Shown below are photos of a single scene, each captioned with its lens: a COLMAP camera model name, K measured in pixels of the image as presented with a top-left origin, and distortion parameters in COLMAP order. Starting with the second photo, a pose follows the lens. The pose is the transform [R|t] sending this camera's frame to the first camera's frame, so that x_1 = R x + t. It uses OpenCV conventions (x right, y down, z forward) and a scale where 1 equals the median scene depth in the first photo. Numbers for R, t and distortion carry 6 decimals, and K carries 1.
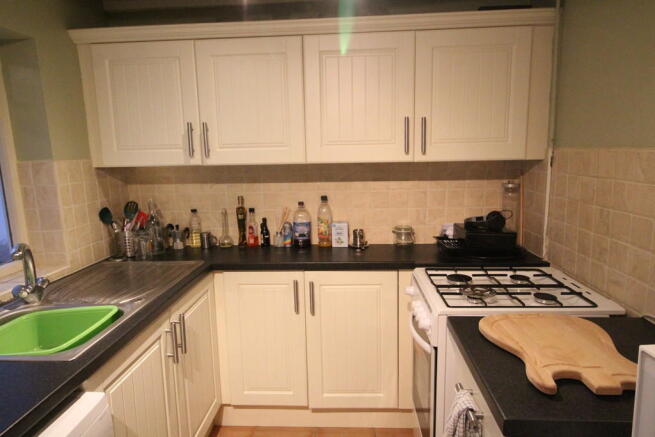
lens RADIAL K [[422.7, 0, 327.5], [0, 422.7, 218.5], [0, 0, 1]] dist [0.000833, -0.001545]
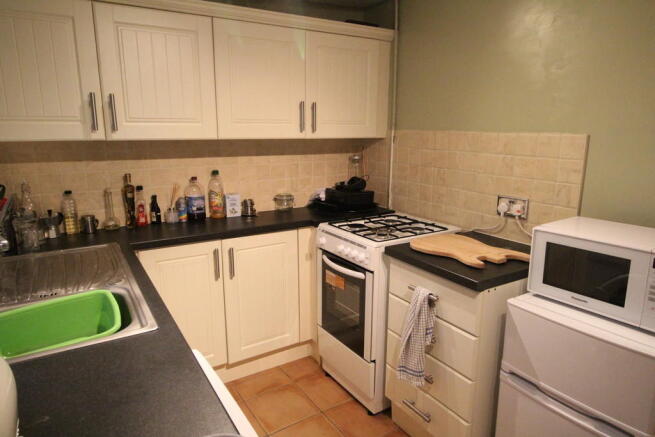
lens RADIAL K [[422.7, 0, 327.5], [0, 422.7, 218.5], [0, 0, 1]] dist [0.000833, -0.001545]
pose [[0.814299, -0.098185, 0.572081, -0.405168], [0.070795, 0.995031, 0.070005, 0.012819], [-0.576112, -0.016504, 0.817204, -0.034756]]
